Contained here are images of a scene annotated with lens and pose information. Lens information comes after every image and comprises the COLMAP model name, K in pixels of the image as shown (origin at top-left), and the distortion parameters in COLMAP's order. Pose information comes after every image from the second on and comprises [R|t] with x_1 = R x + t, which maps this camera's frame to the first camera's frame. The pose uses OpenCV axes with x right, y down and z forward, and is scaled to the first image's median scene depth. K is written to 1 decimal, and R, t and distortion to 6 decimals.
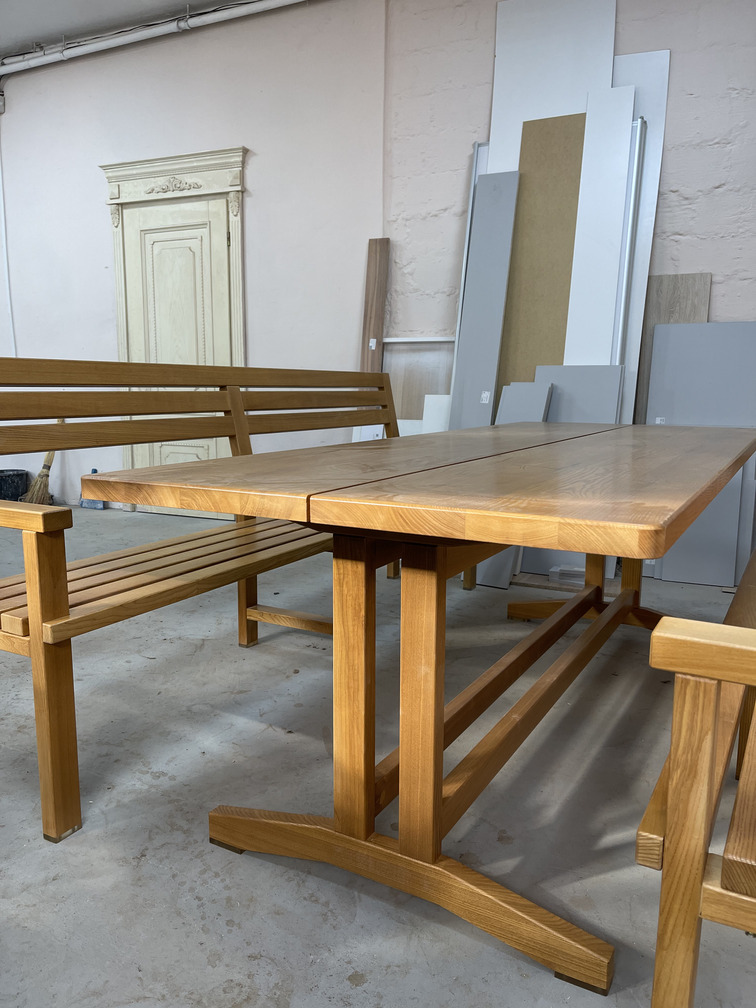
lens RADIAL K [[775.4, 0, 382.1], [0, 775.4, 507.4], [0, 0, 1]] dist [0.046761, -0.070770]
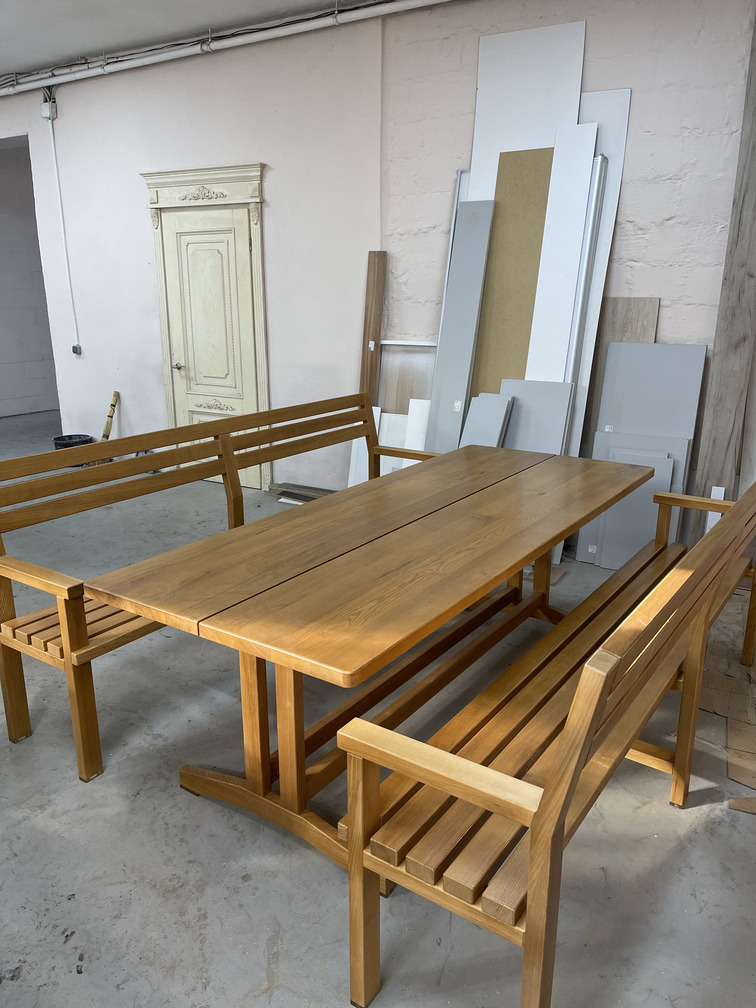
lens RADIAL K [[780.8, 0, 378.0], [0, 780.8, 504.0], [0, 0, 1]] dist [0.016577, -0.001185]
pose [[0.995102, 0.018744, -0.097059, 0.132567], [-0.006936, 0.992678, 0.120590, -0.137933], [0.098609, -0.119326, 0.987946, -0.188275]]
